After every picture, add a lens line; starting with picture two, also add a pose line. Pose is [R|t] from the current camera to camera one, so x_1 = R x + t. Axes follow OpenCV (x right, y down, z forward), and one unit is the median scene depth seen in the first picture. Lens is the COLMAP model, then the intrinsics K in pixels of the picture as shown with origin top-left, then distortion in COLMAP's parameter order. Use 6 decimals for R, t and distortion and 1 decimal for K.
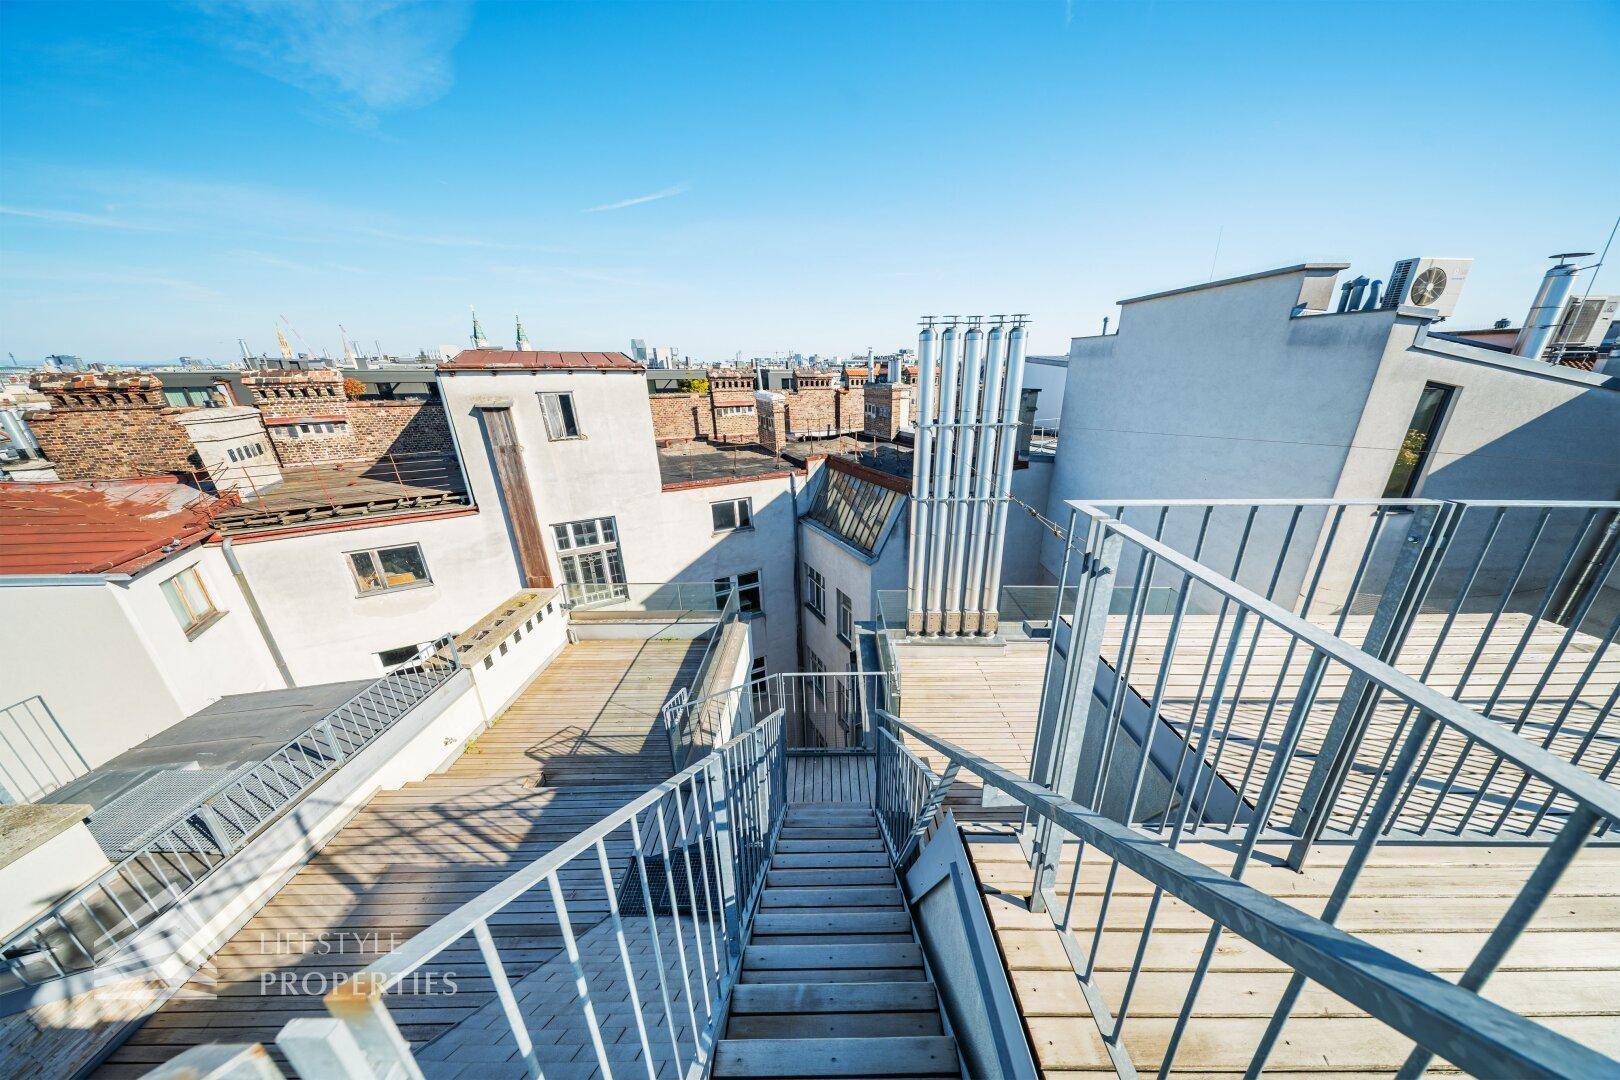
lens RADIAL K [[472.6, 0, 865.9], [0, 472.6, 528.3], [0, 0, 1]] dist [-0.008284, -0.000267]
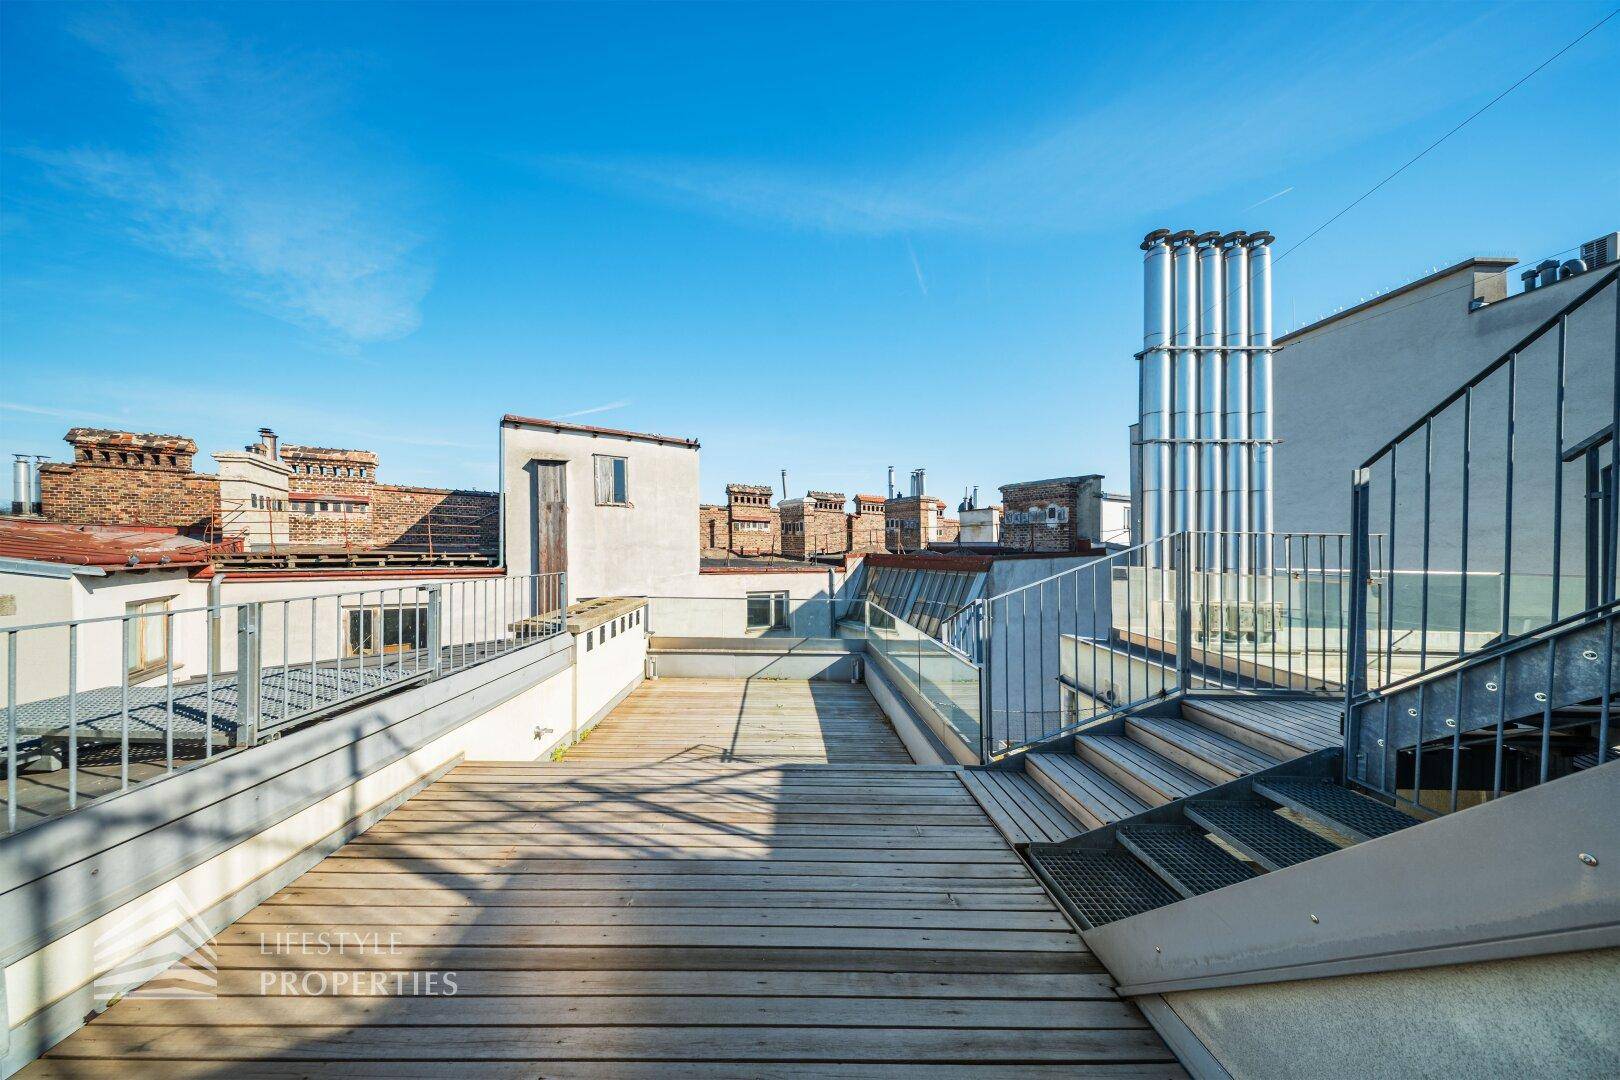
lens RADIAL K [[480.0, 0, 798.8], [0, 480.0, 558.5], [0, 0, 1]] dist [-0.001582, -0.000893]
pose [[0.999834, 0.002684, -0.018044, -0.271682], [-0.008474, 0.944252, -0.329115, 0.224086], [0.016154, 0.329213, 0.944118, 0.167155]]
